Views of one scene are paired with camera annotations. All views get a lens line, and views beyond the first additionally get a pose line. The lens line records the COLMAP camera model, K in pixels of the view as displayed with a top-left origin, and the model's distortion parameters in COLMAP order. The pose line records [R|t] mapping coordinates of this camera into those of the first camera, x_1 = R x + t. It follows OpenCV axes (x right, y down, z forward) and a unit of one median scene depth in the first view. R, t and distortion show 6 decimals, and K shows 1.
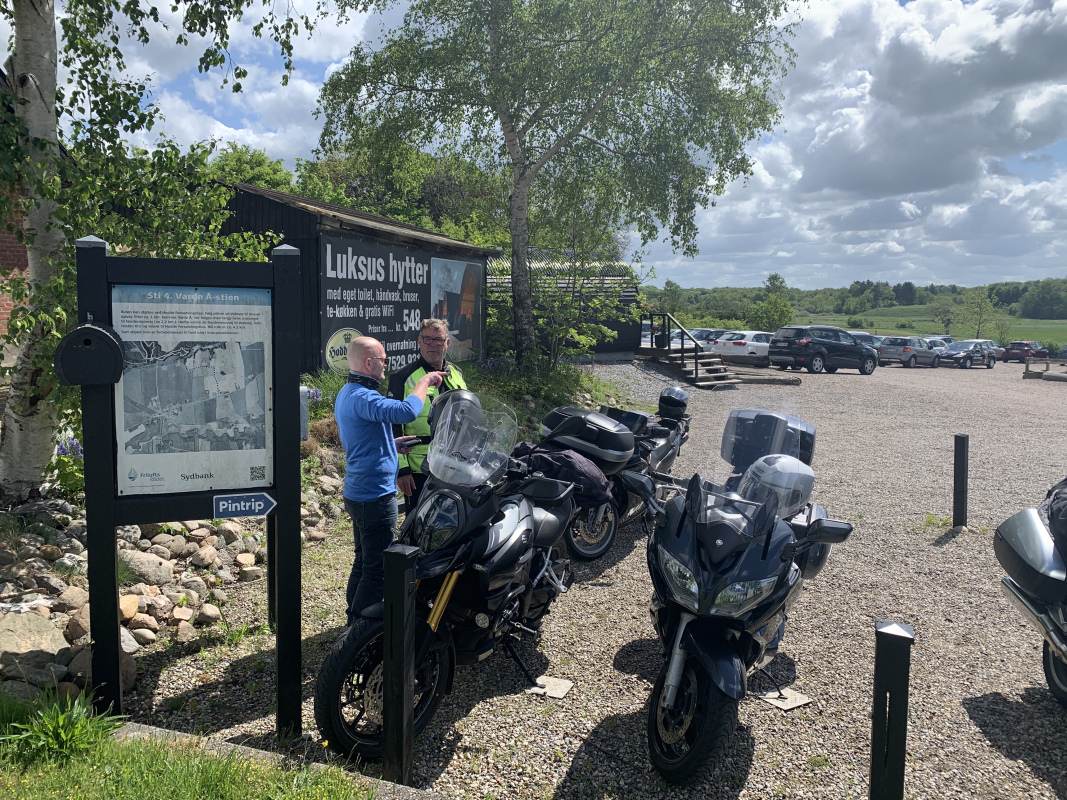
lens RADIAL K [[823.6, 0, 532.7], [0, 823.6, 407.1], [0, 0, 1]] dist [0.063838, -0.059757]
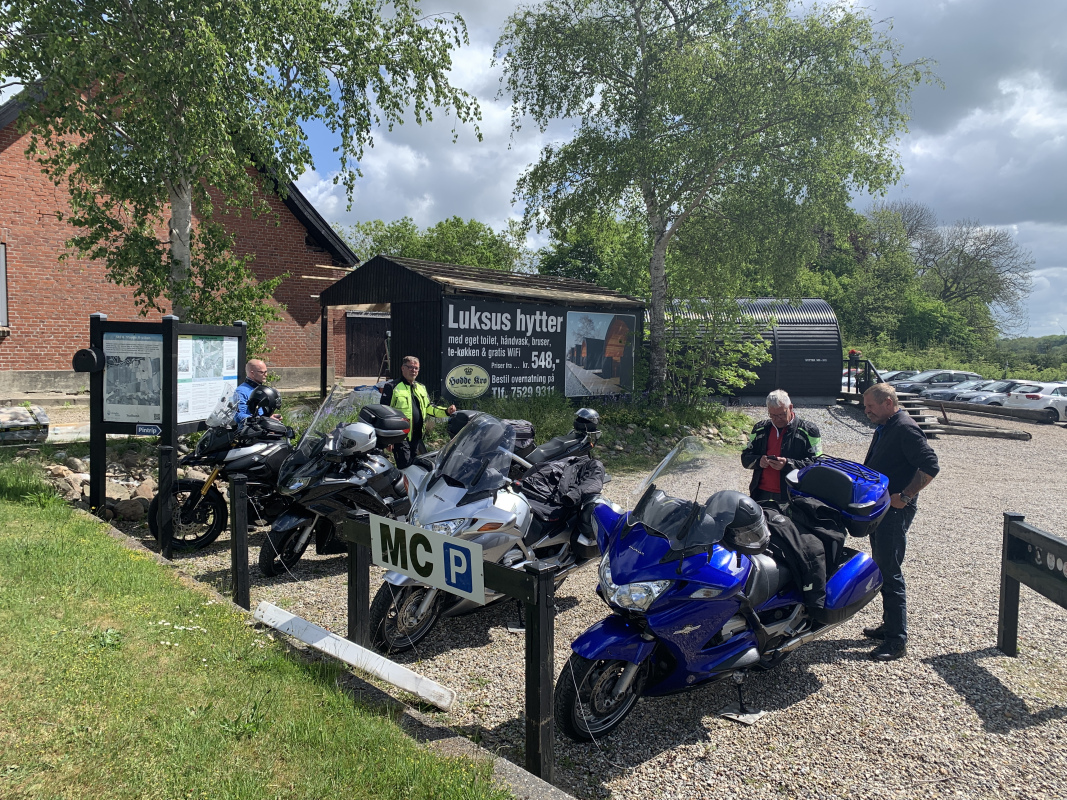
lens RADIAL K [[823.6, 0, 529.6], [0, 823.6, 404.1], [0, 0, 1]] dist [0.063838, -0.059757]
pose [[0.885299, 0.041187, -0.463194, 0.434025], [-0.069079, 0.996666, -0.043406, 0.020165], [0.459862, 0.070424, 0.885193, -0.141176]]
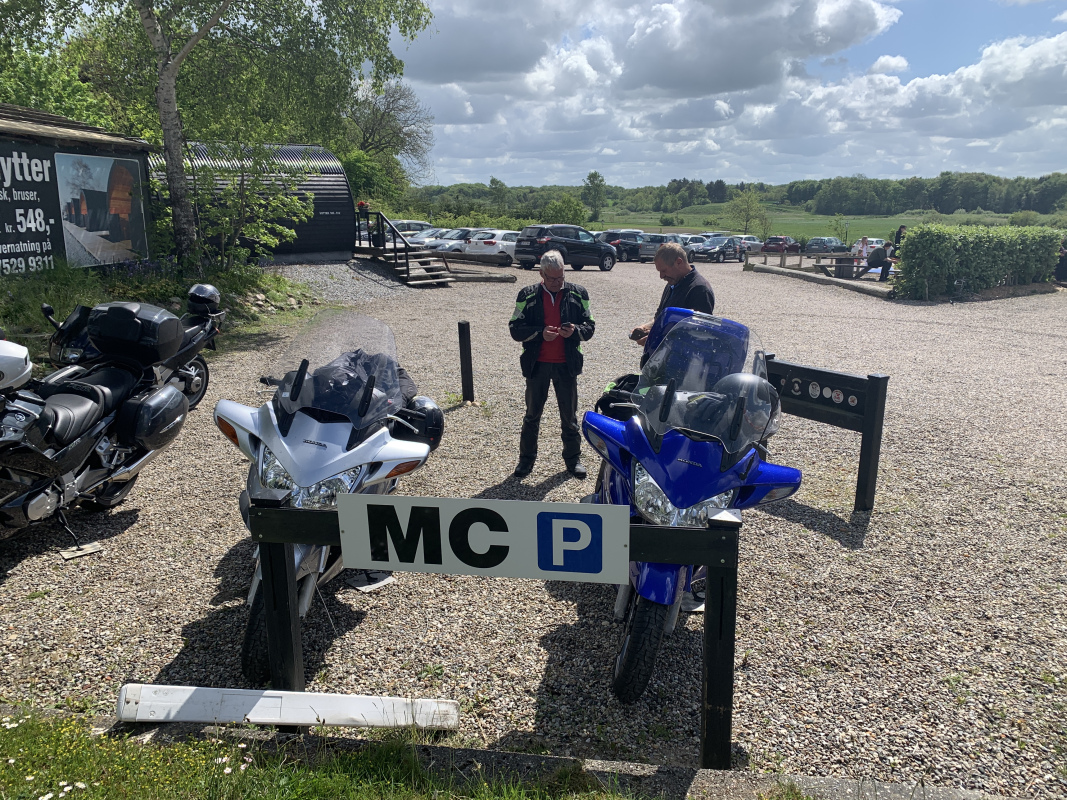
lens RADIAL K [[823.6, 0, 538.5], [0, 823.6, 396.4], [0, 0, 1]] dist [0.063838, -0.059757]
pose [[0.978271, -0.051157, 0.200920, 0.221167], [0.029617, 0.993624, 0.108785, 0.008446], [-0.205204, -0.100471, 0.973549, -0.078032]]
